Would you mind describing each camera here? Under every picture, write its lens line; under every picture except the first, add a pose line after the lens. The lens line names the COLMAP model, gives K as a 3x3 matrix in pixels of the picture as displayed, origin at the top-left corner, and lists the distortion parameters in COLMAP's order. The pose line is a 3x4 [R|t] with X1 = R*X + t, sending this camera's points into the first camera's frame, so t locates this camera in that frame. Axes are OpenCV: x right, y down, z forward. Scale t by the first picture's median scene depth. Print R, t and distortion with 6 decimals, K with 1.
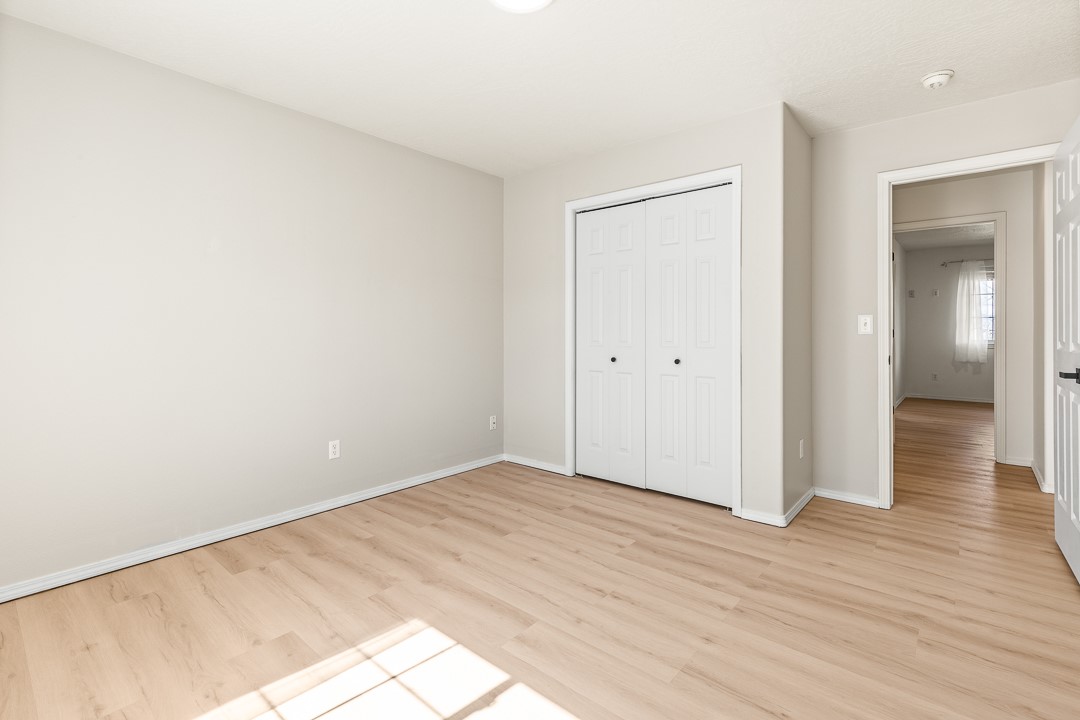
lens RADIAL K [[495.0, 0, 552.9], [0, 495.0, 324.3], [0, 0, 1]] dist [0.008985, 0.000345]
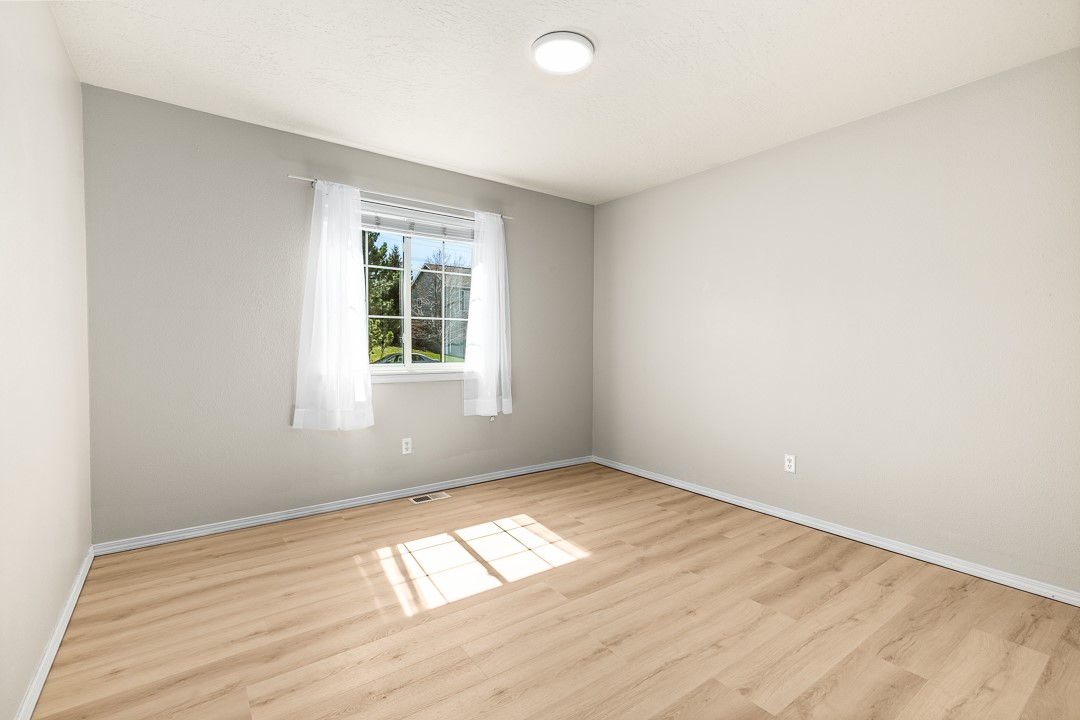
lens RADIAL K [[481.8, 0, 540.0], [0, 481.8, 360.0], [0, 0, 1]] dist [0.010992, -0.000428]
pose [[-0.245275, 0.026421, -0.969093, 0.938418], [0.006965, 0.999651, 0.025491, 0.012229], [0.969428, -0.000498, -0.245374, 1.074100]]
